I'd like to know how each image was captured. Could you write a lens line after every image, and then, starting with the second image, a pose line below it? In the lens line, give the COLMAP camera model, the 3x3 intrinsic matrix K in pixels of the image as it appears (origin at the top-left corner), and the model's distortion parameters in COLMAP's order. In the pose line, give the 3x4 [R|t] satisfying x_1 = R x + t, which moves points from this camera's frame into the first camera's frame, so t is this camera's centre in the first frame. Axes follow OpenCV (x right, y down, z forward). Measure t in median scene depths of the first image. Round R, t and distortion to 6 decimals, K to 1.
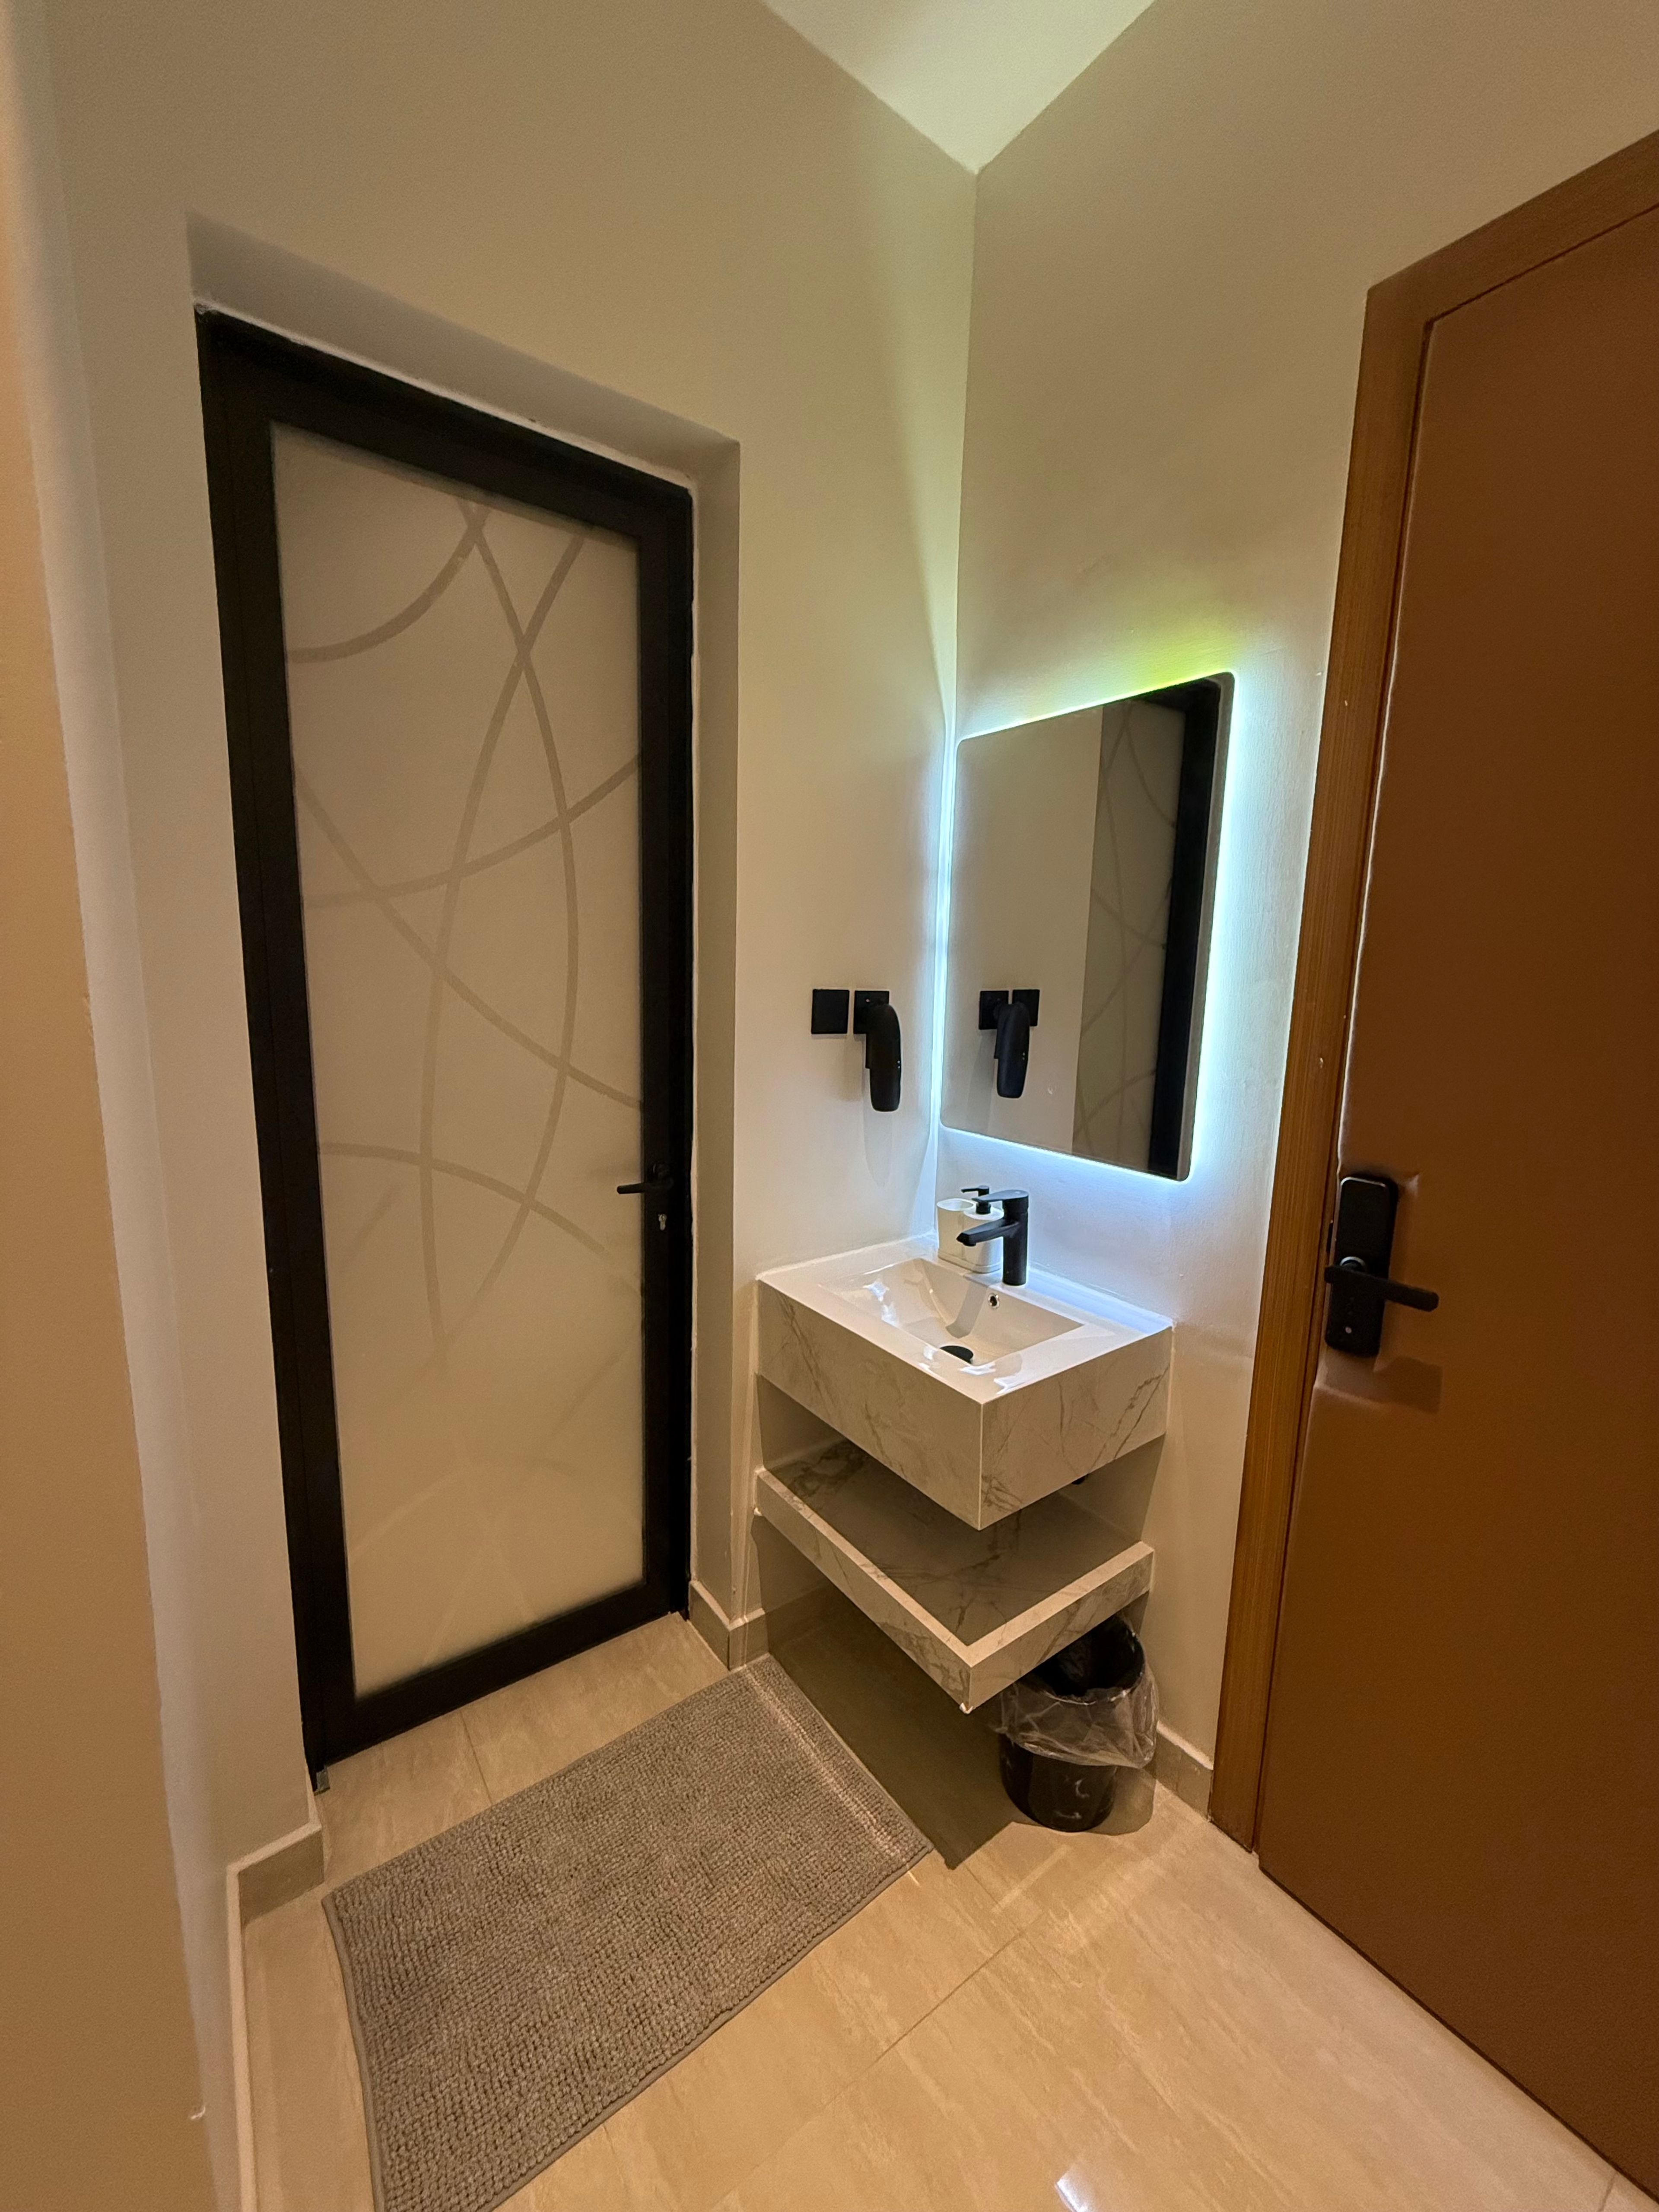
lens RADIAL K [[876.5, 0, 829.9], [0, 876.5, 1101.4], [0, 0, 1]] dist [-0.003499, -0.000085]
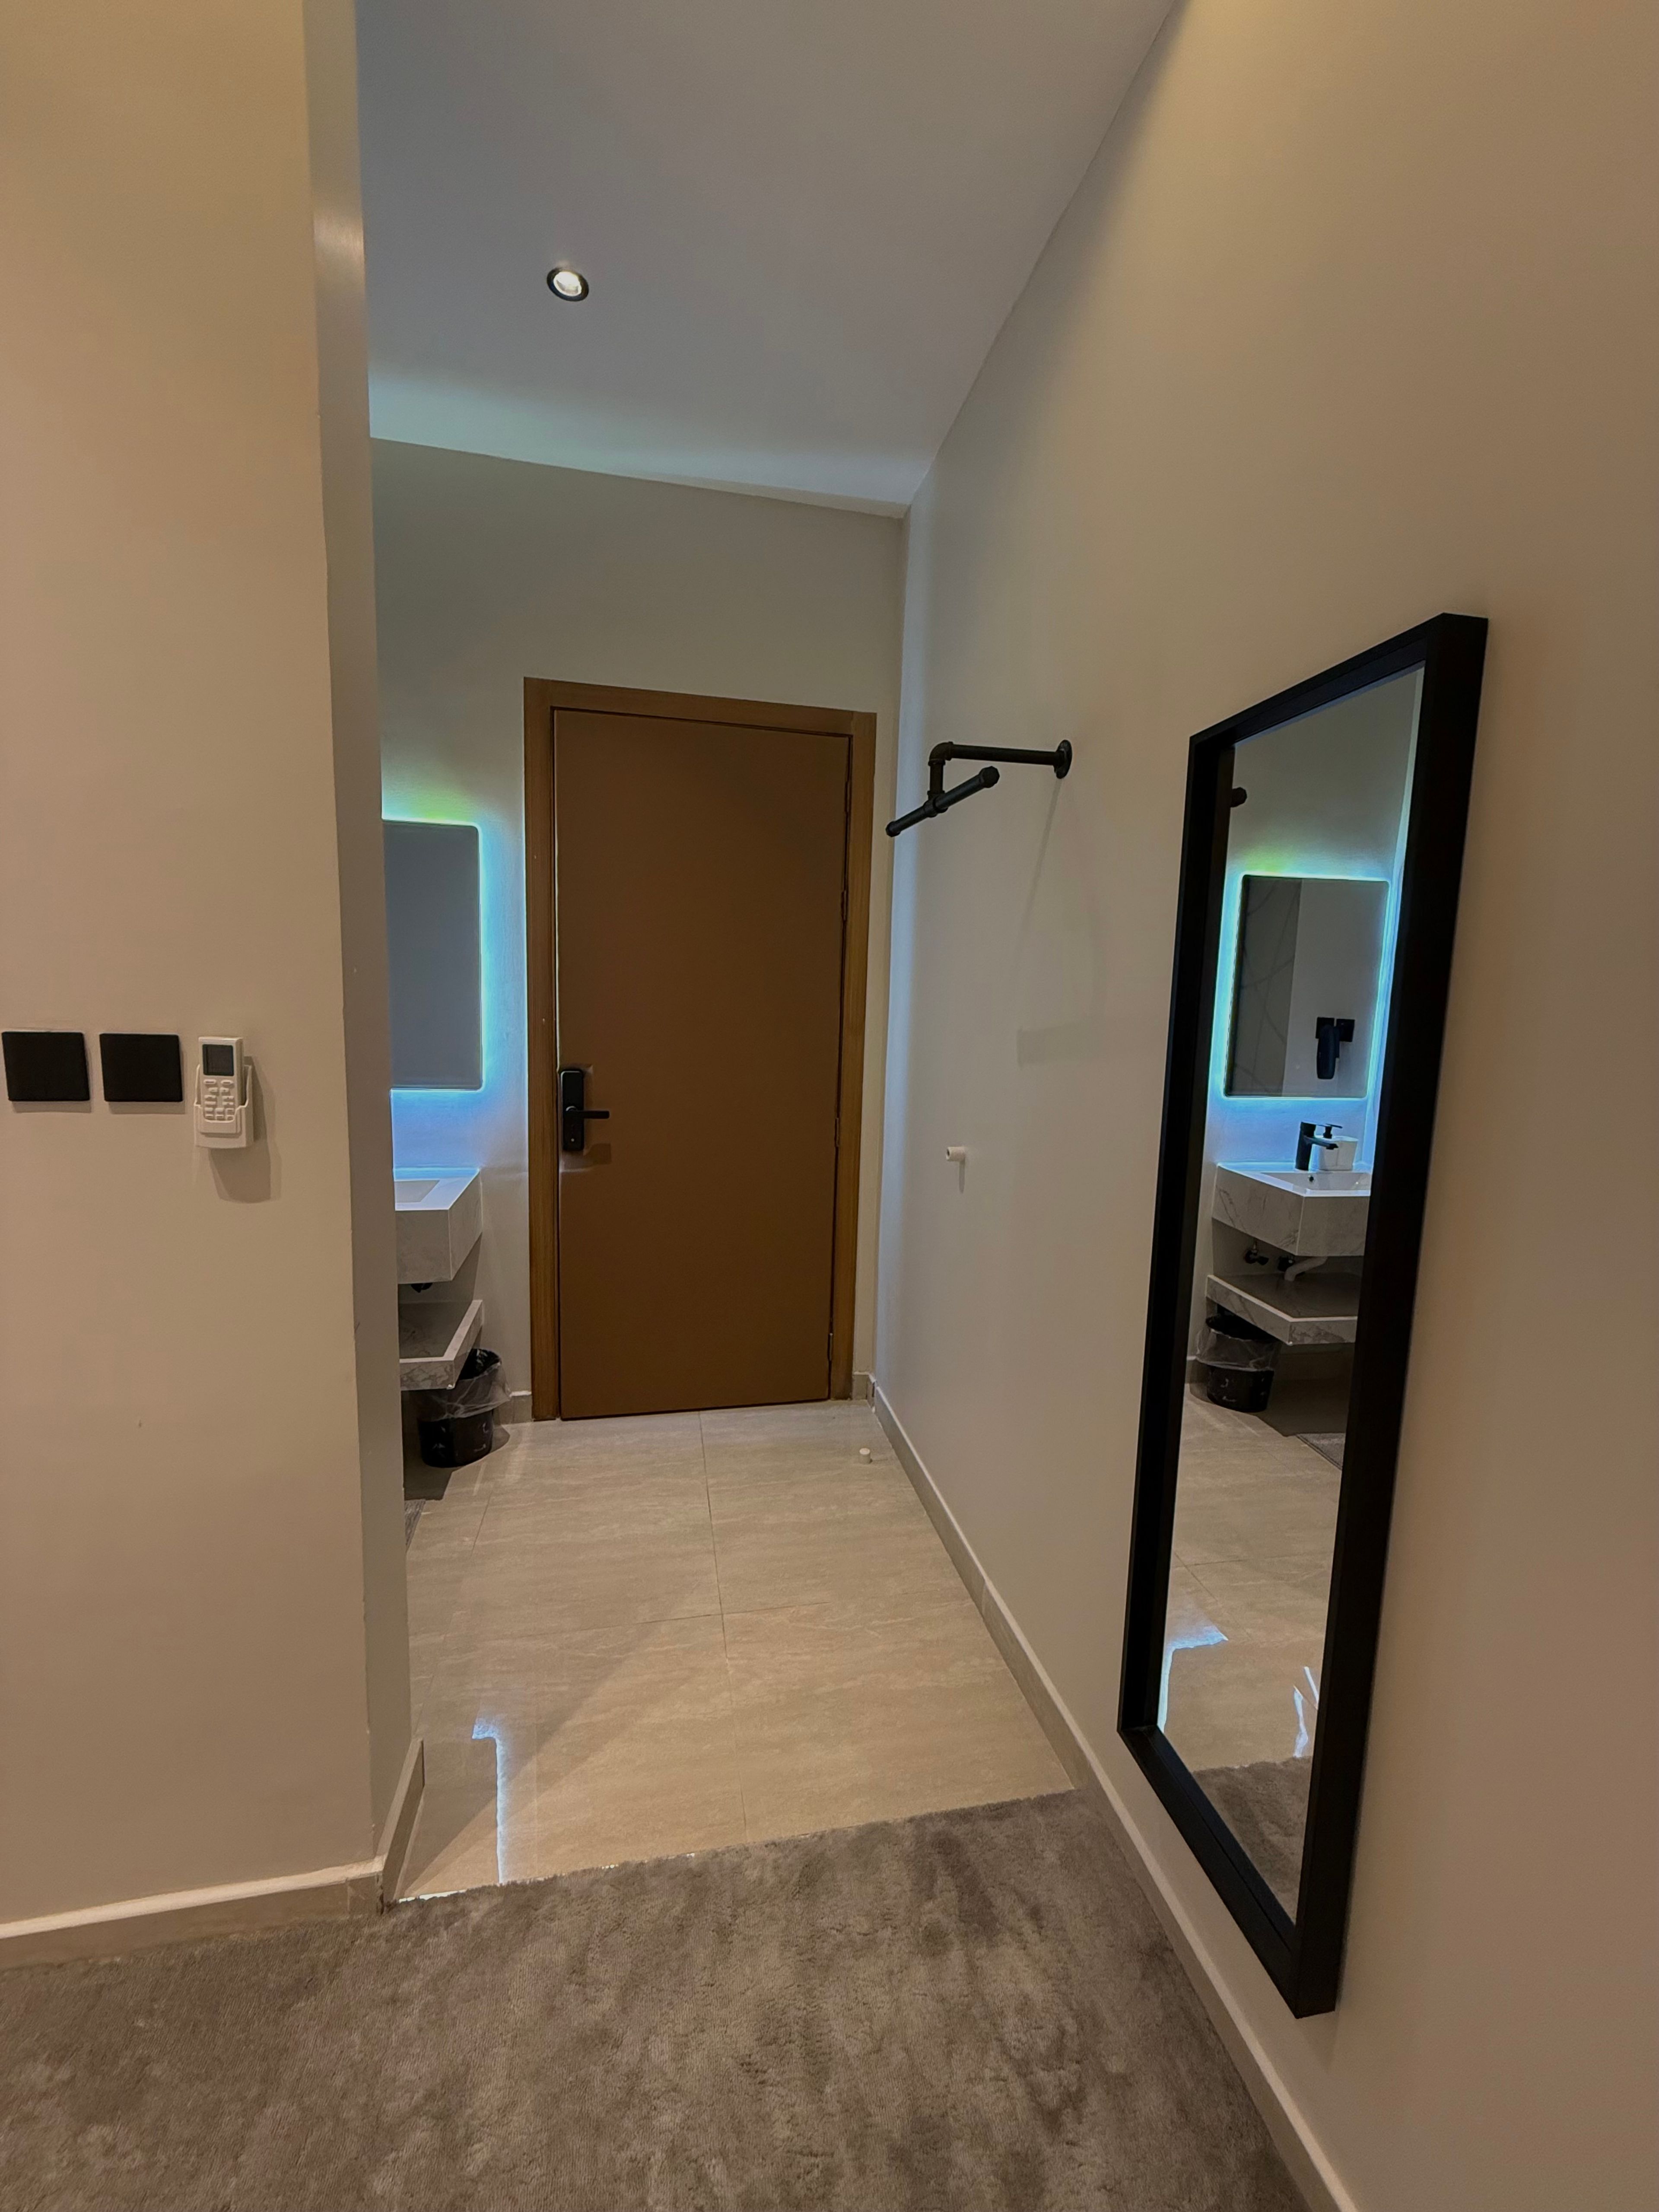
lens RADIAL K [[876.5, 0, 825.9], [0, 876.5, 1102.1], [0, 0, 1]] dist [-0.003499, -0.000085]
pose [[0.413564, -0.123615, 0.902044, -1.080692], [0.119538, 0.989536, 0.080800, 0.059385], [-0.902594, 0.074413, 0.424013, -0.508034]]
